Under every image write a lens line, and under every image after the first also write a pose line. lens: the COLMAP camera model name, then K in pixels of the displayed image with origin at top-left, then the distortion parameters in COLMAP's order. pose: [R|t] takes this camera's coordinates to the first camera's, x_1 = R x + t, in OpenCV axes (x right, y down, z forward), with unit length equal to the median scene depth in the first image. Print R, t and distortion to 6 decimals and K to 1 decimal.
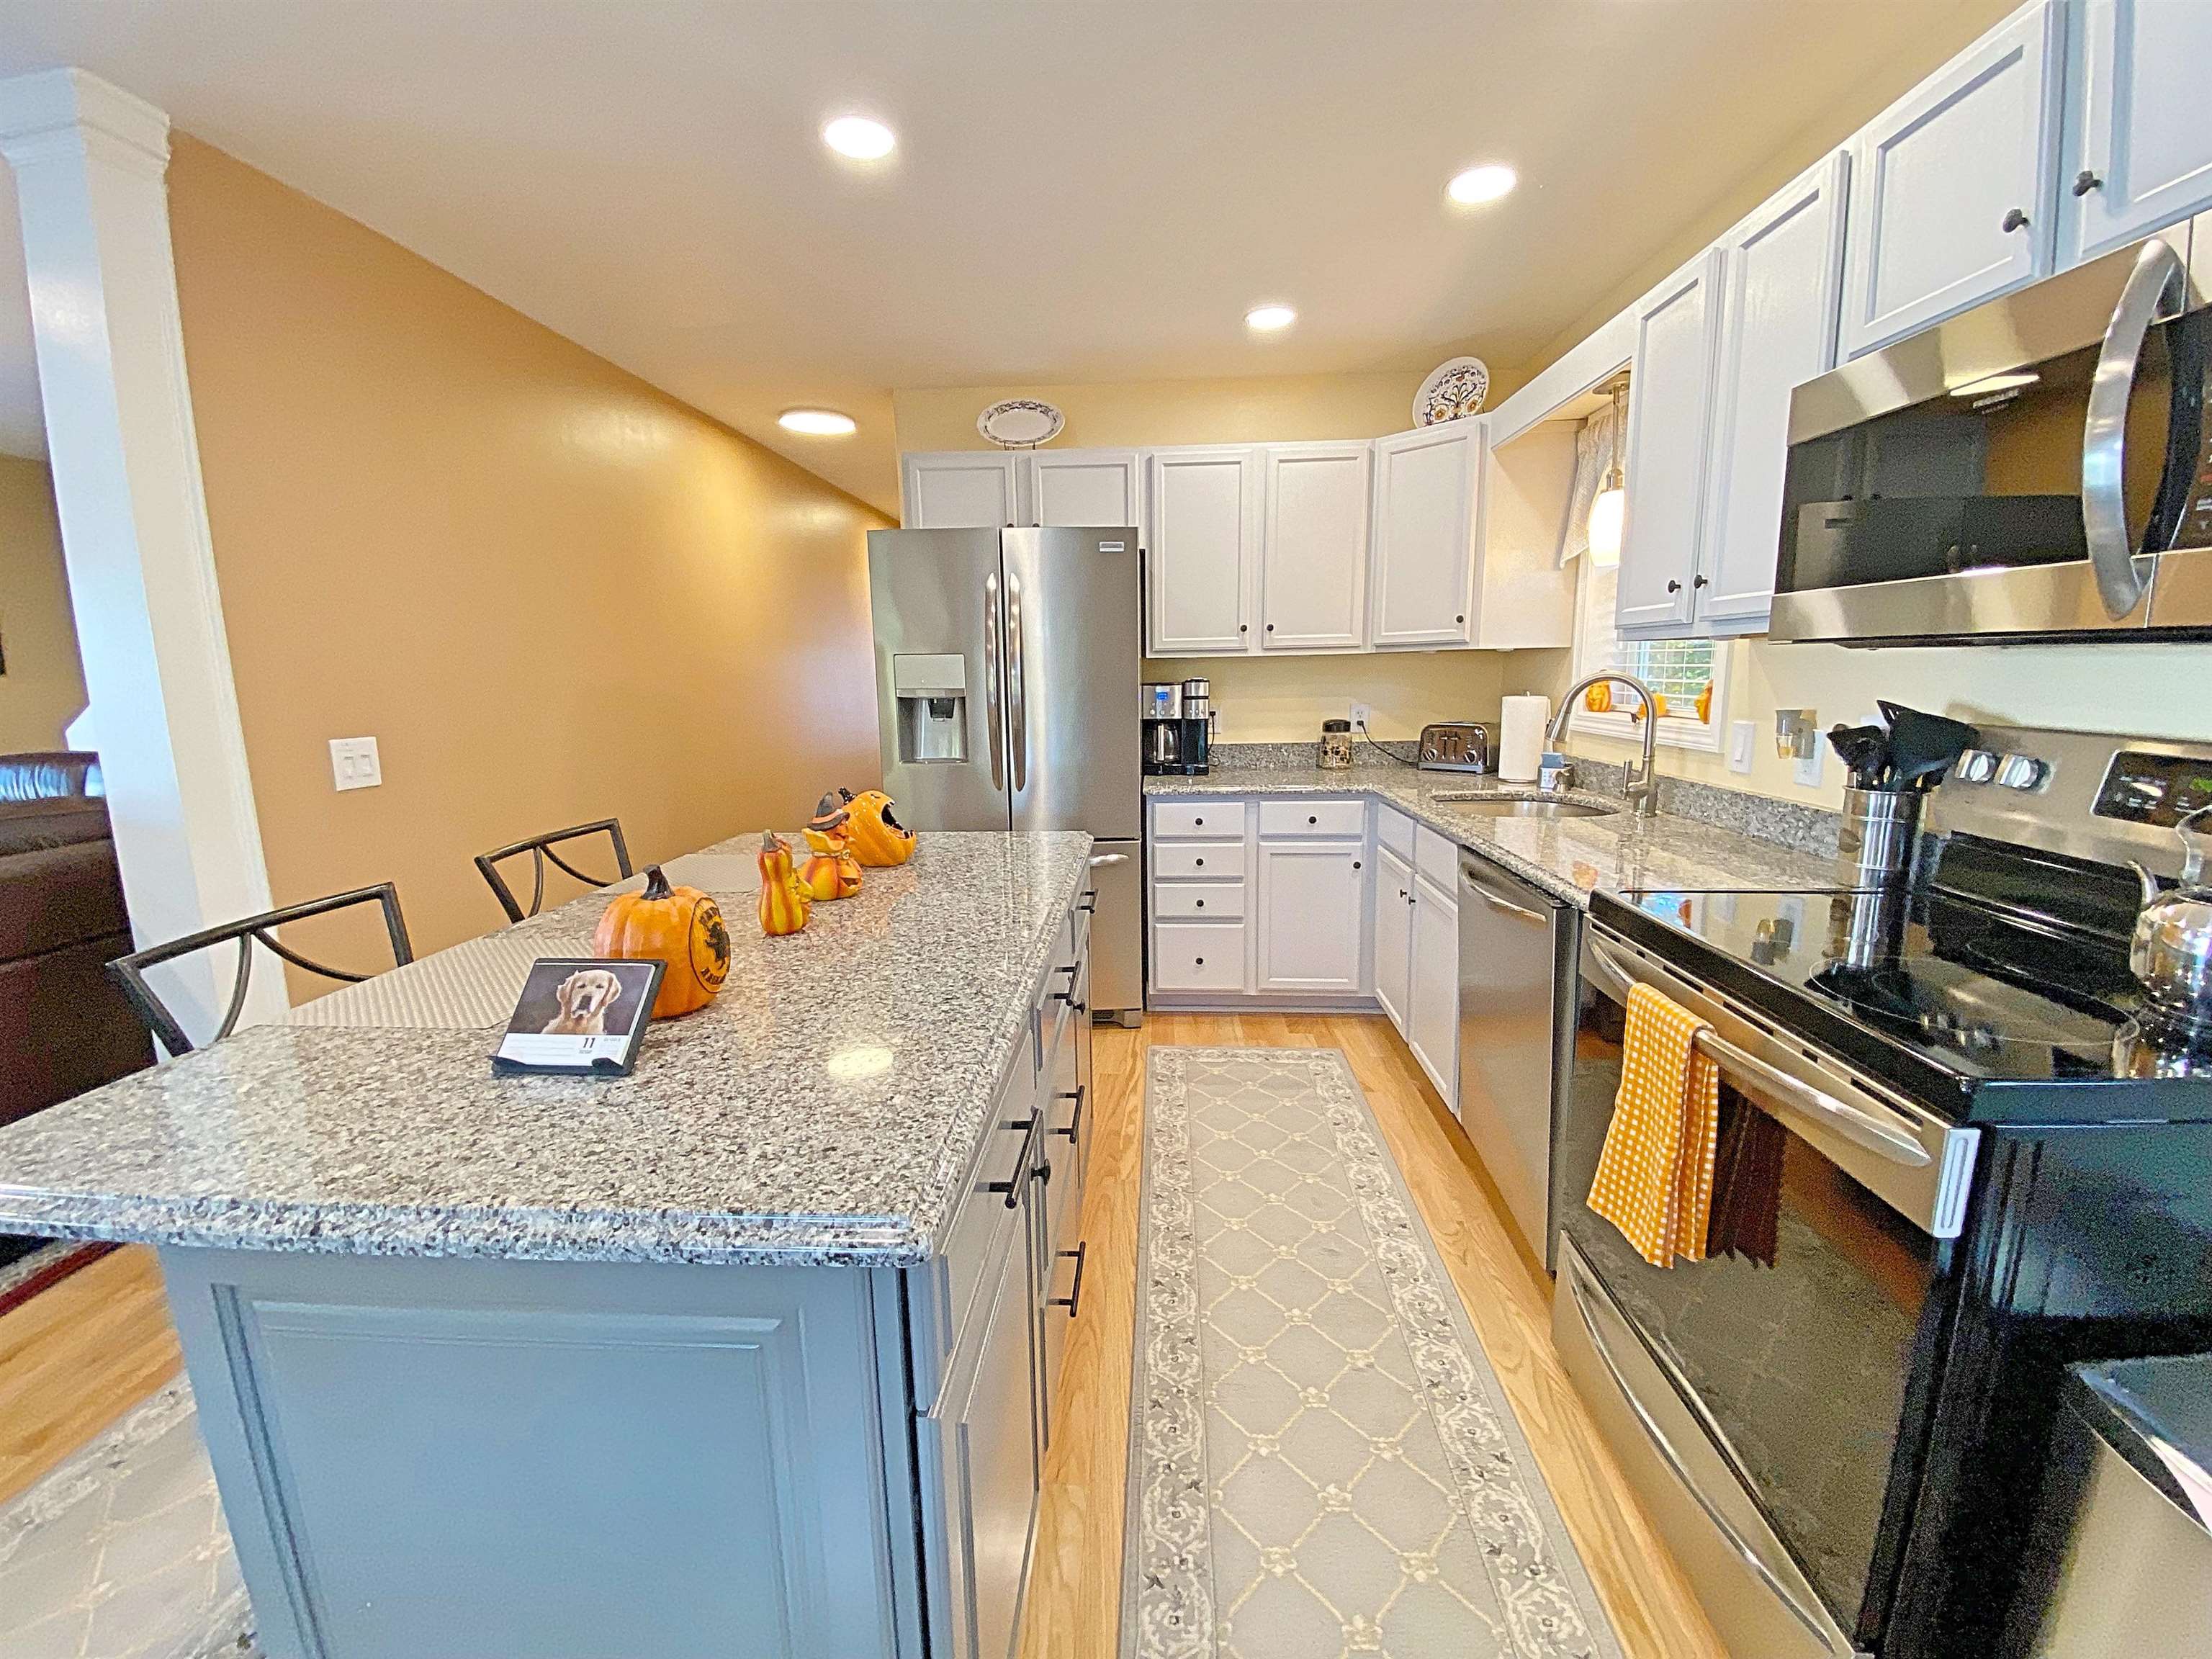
lens RADIAL K [[880.9, 0, 1107.8], [0, 880.9, 827.2], [0, 0, 1]] dist [0.043442, -0.042679]
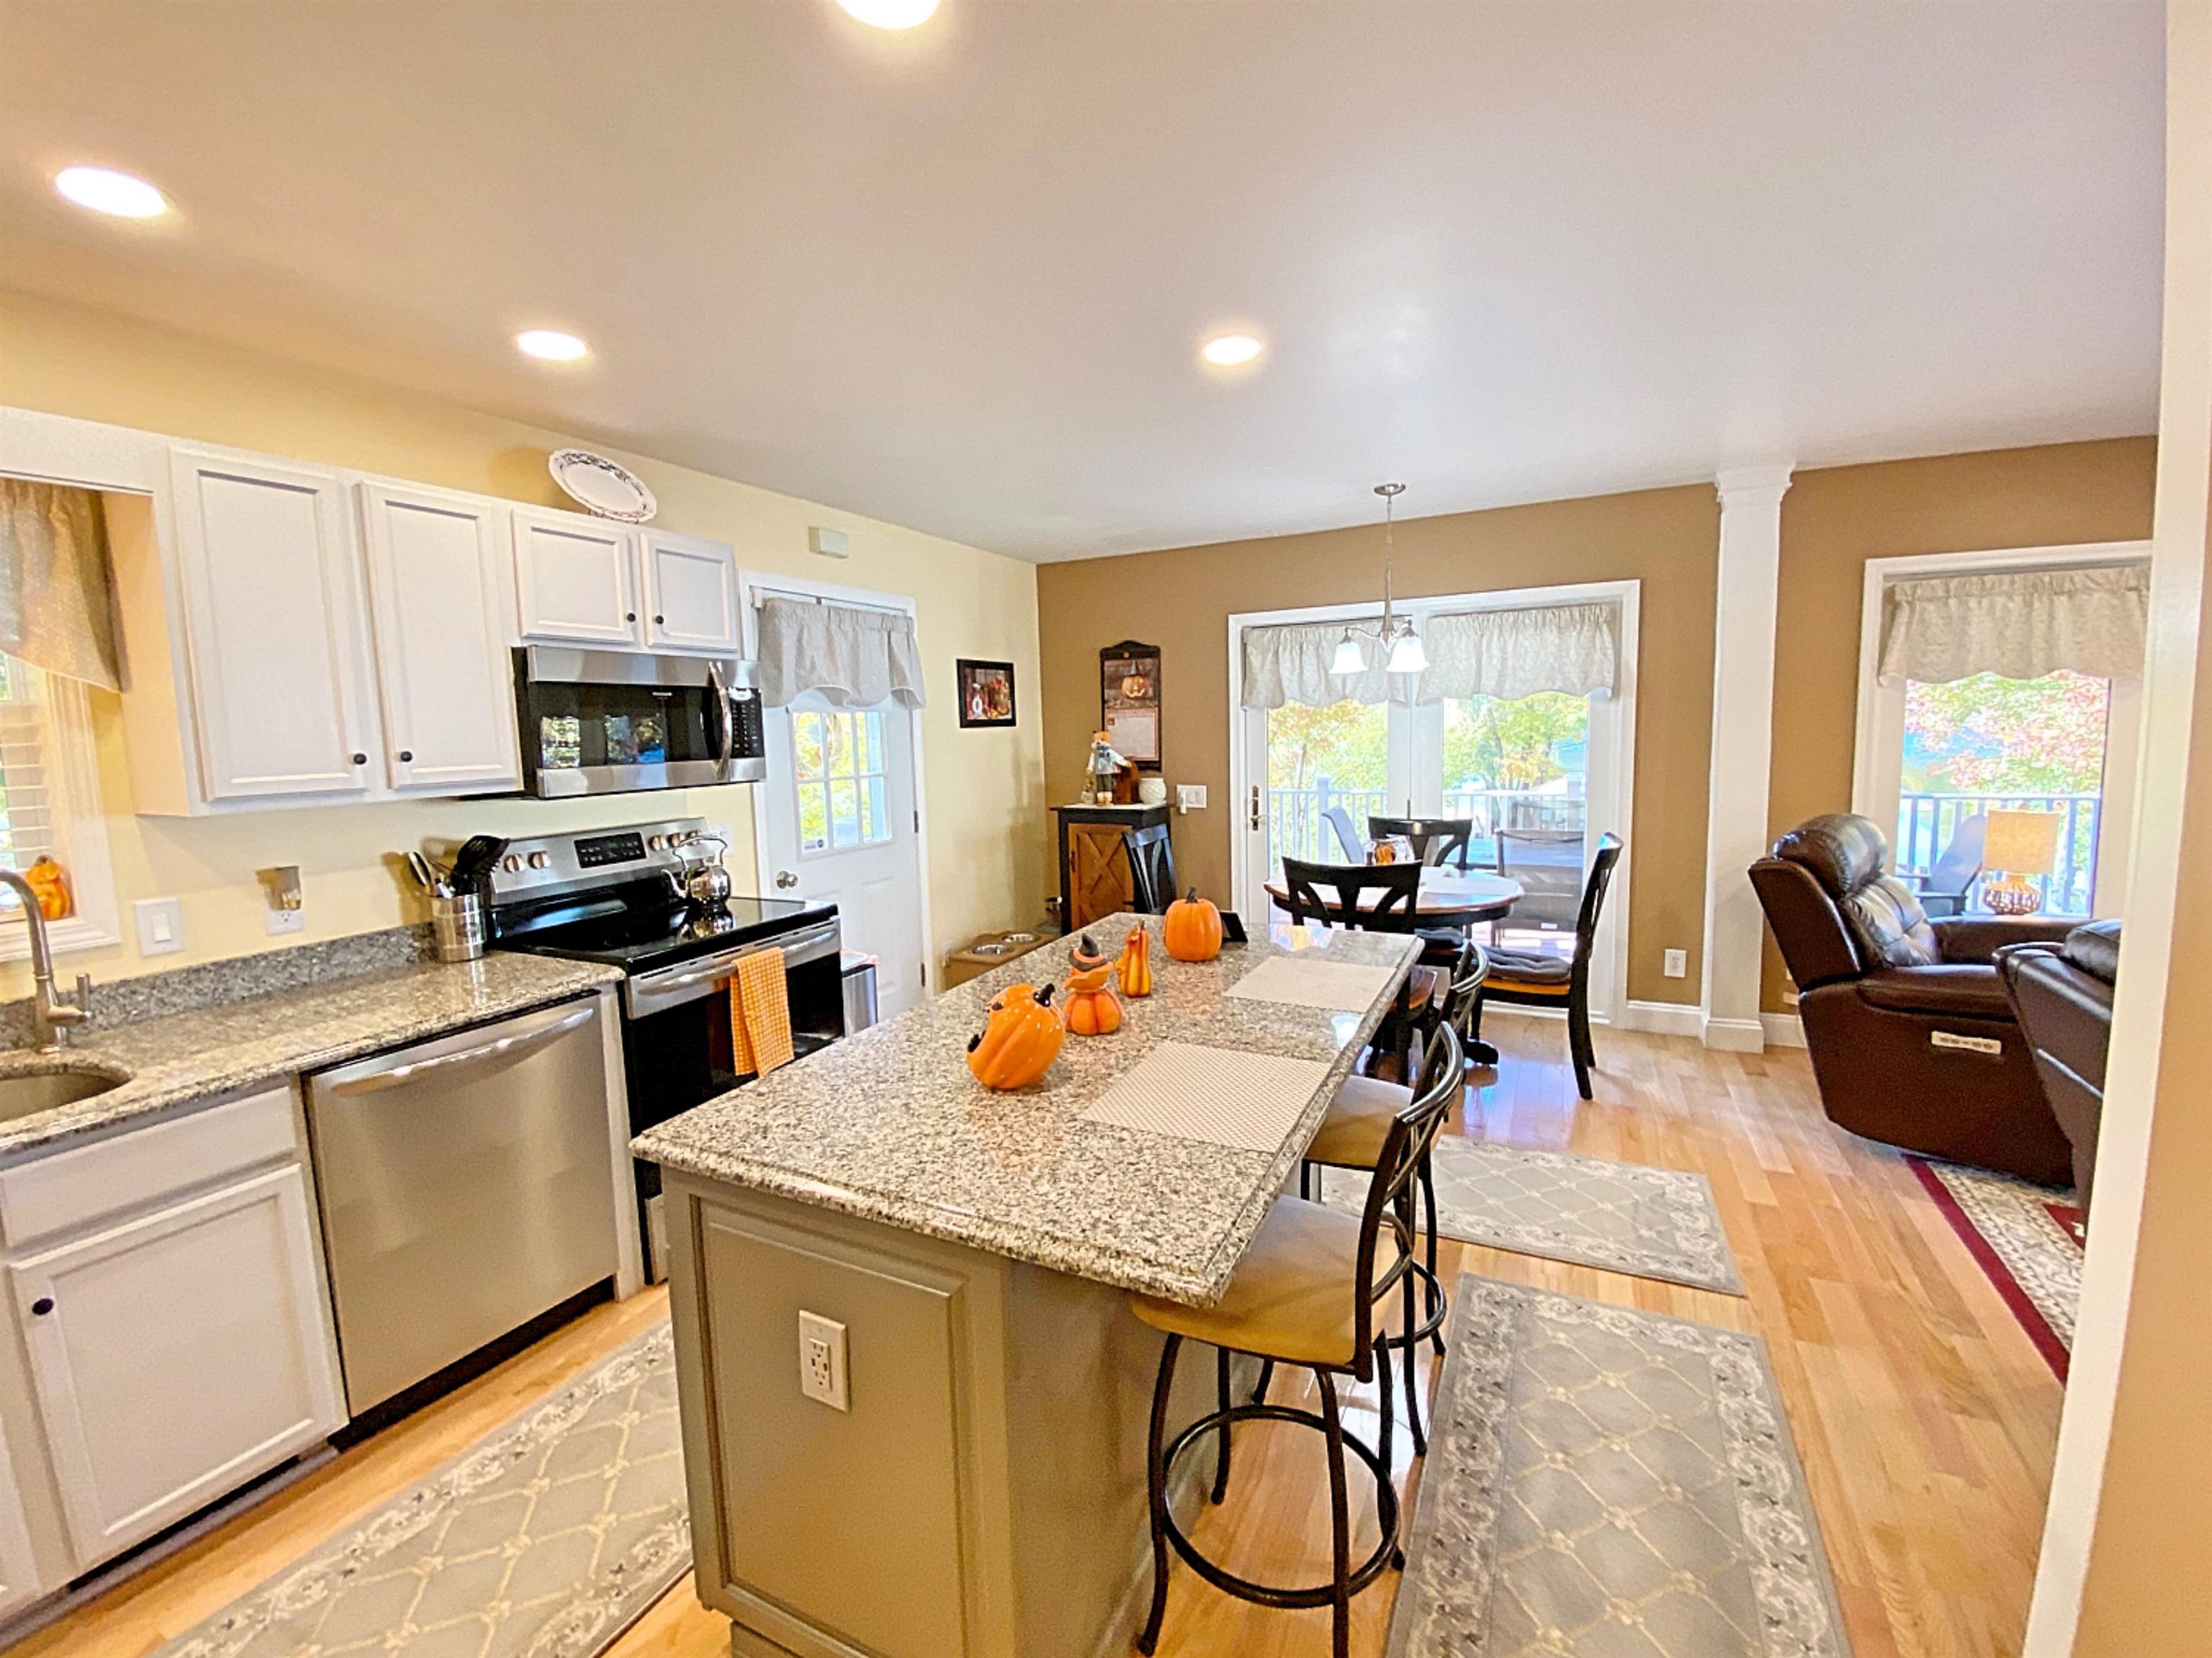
lens RADIAL K [[902.6, 0, 1139.6], [0, 902.6, 822.5], [0, 0, 1]] dist [-0.000876, -0.000093]
pose [[-0.926576, -0.000433, 0.376107, -0.398489], [0.105176, 0.959805, 0.260218, -0.221229], [-0.361102, 0.280669, -0.889286, 0.960099]]
